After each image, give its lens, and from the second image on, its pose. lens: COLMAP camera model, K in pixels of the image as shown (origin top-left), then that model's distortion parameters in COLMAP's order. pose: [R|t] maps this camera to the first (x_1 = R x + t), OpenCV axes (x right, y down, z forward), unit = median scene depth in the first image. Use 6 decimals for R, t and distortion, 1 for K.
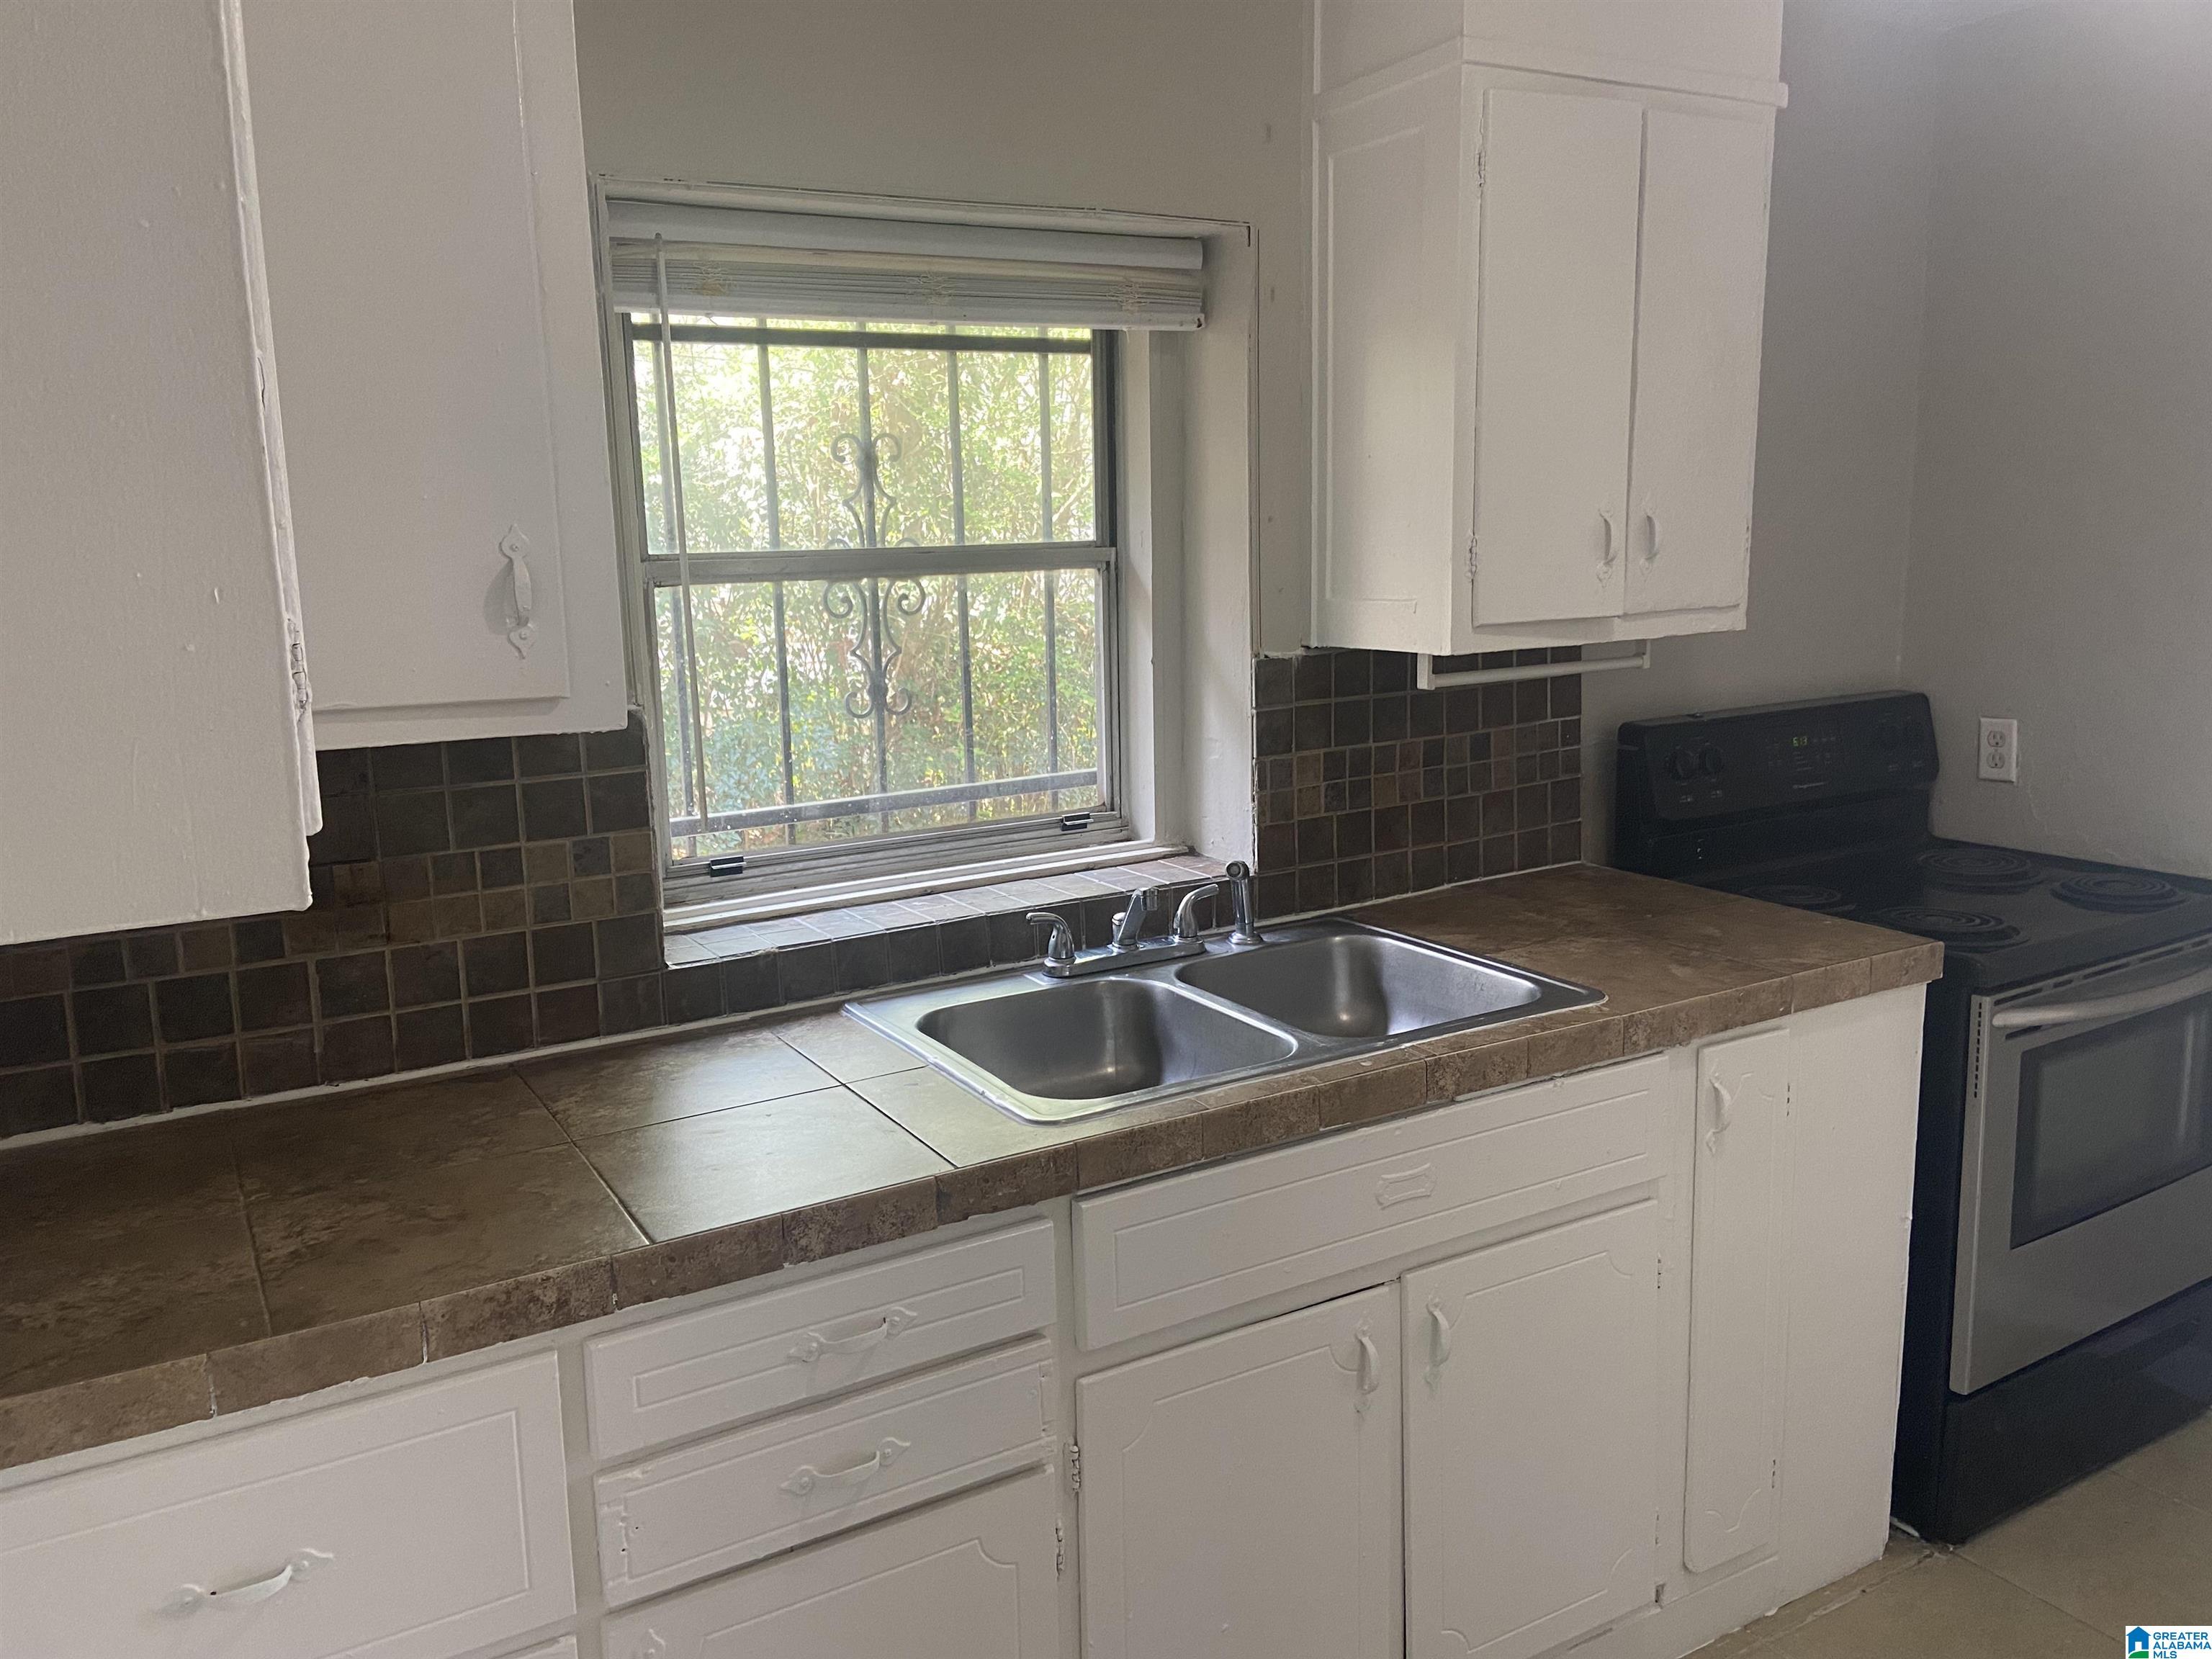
lens RADIAL K [[1670.8, 0, 1106.0], [0, 1670.8, 829.5], [0, 0, 1]] dist [0.085676, -0.000769]
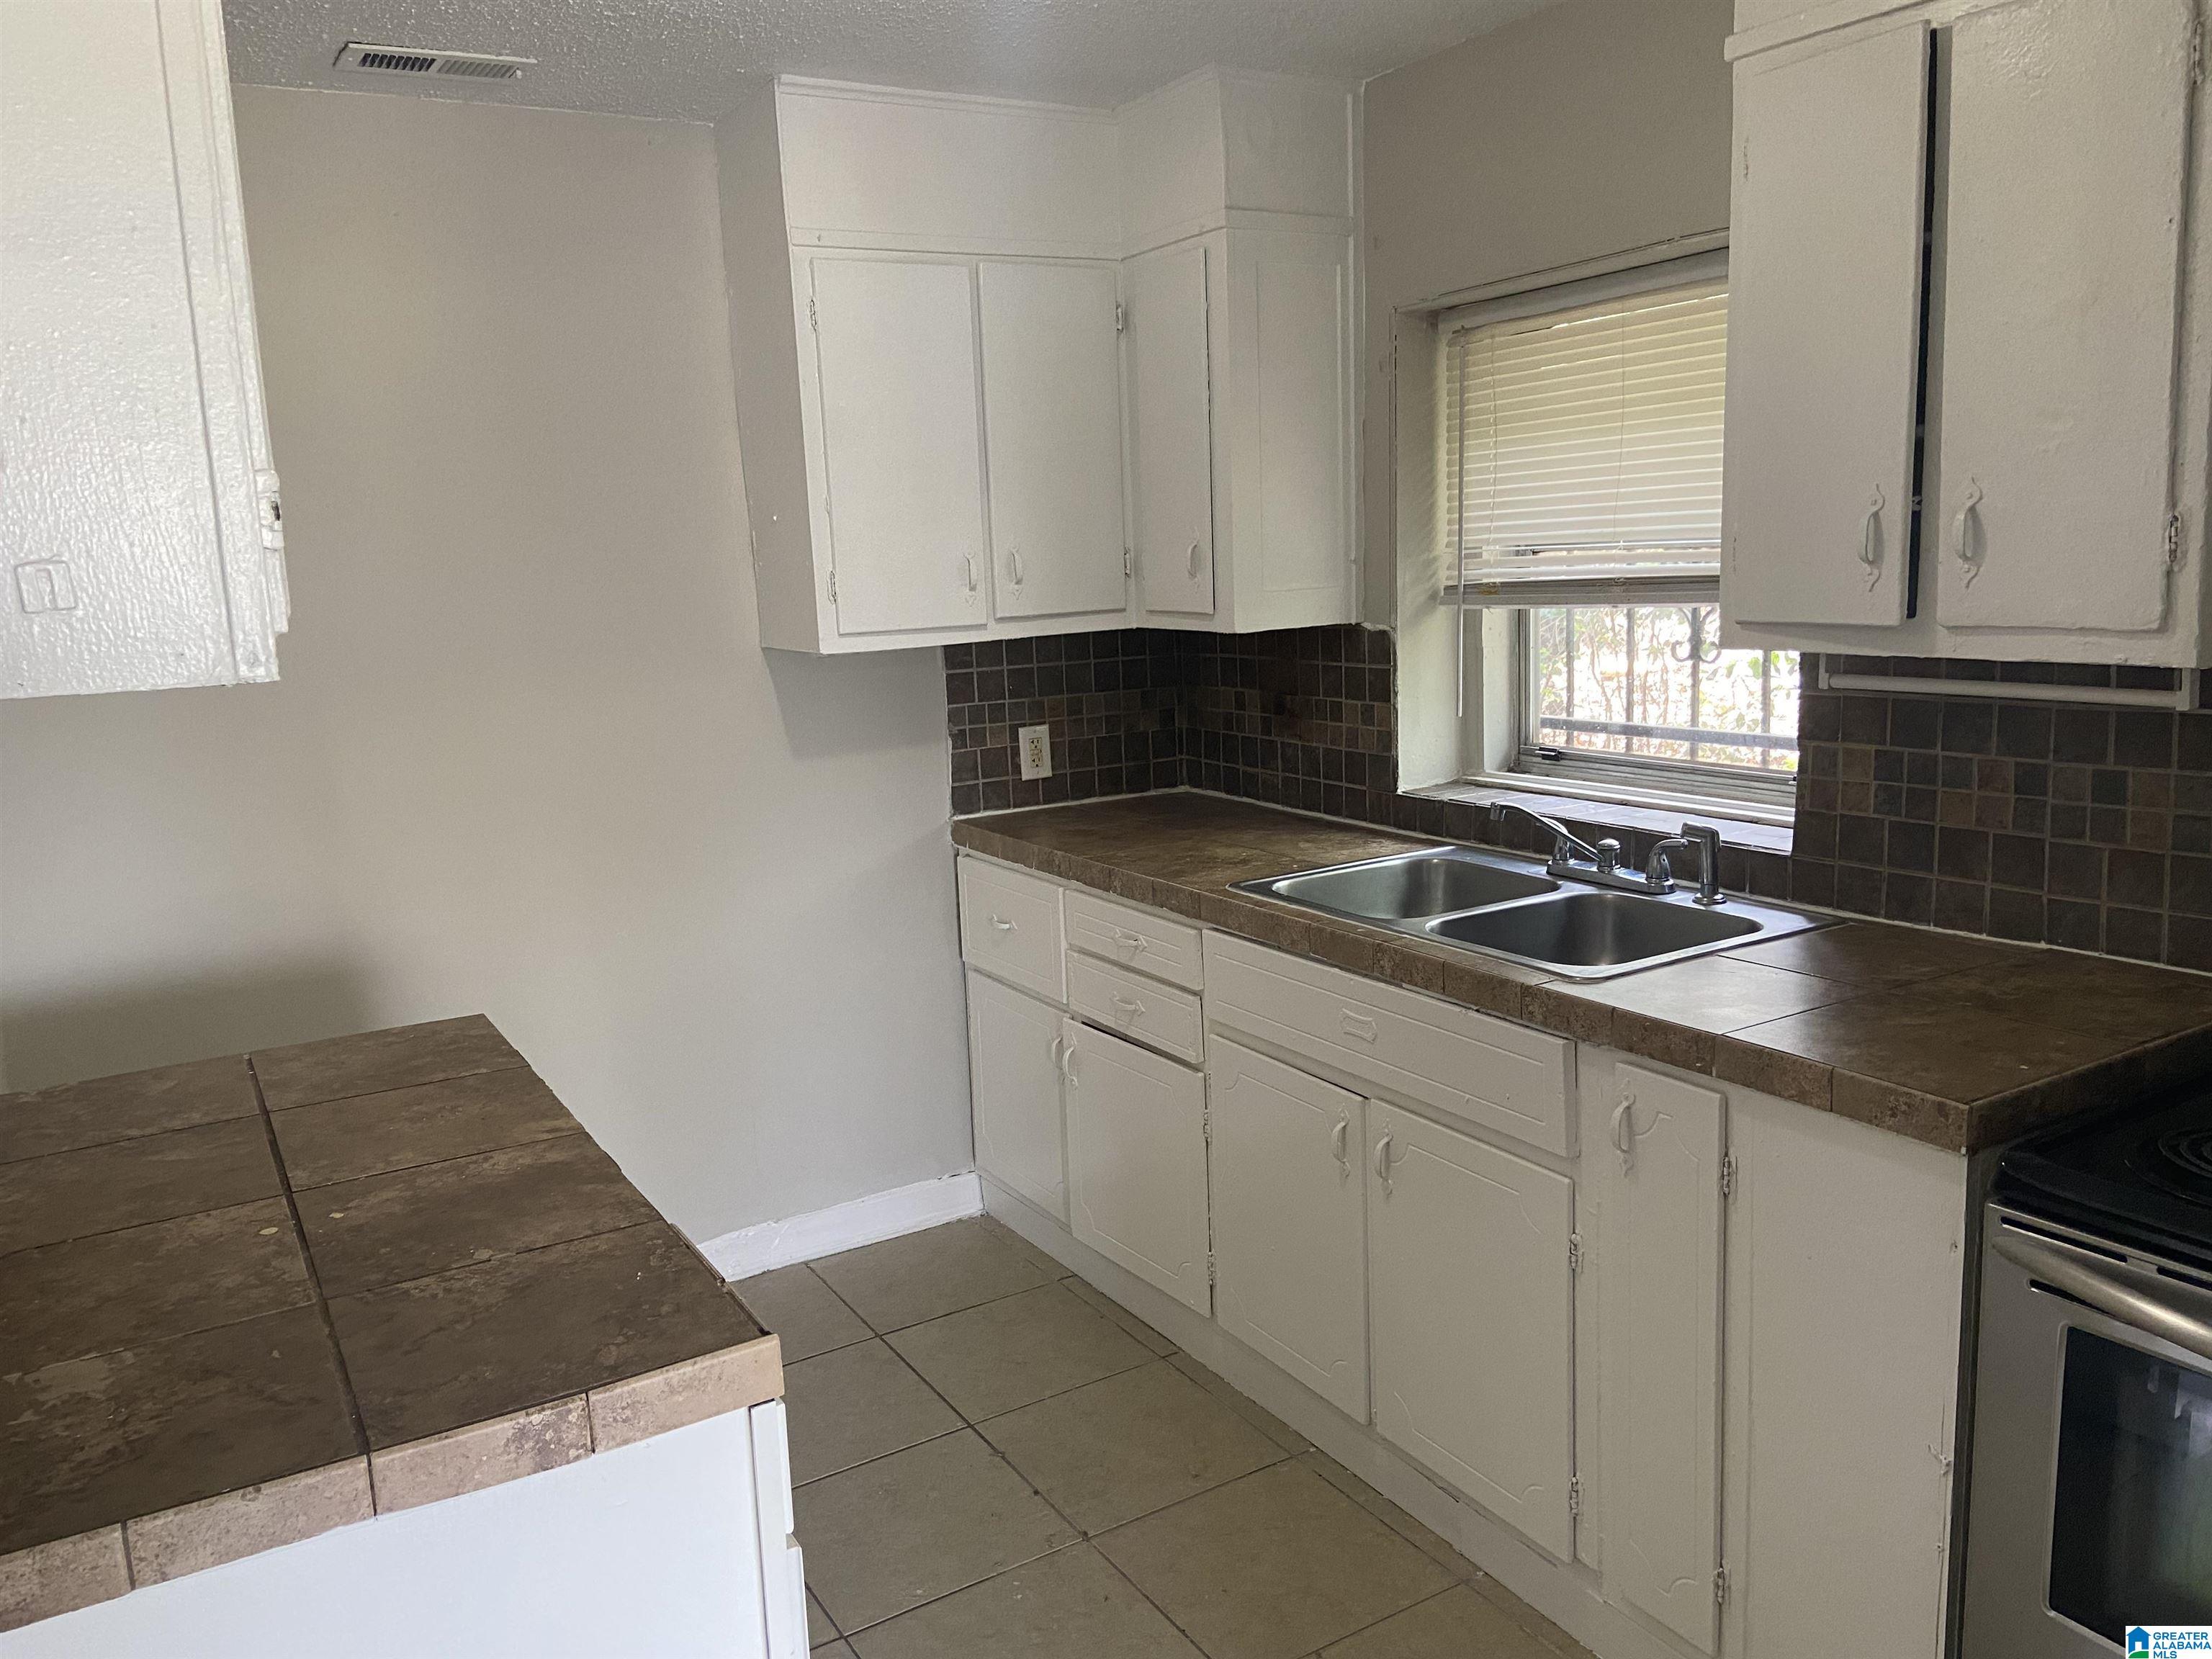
lens RADIAL K [[1670.8, 0, 1106.0], [0, 1670.8, 829.5], [0, 0, 1]] dist [0.085676, -0.000769]
pose [[0.011944, 0.197632, -0.980204, 1.091468], [-0.142340, 0.970627, 0.193966, -0.128511], [0.989746, 0.137205, 0.039724, 0.545811]]
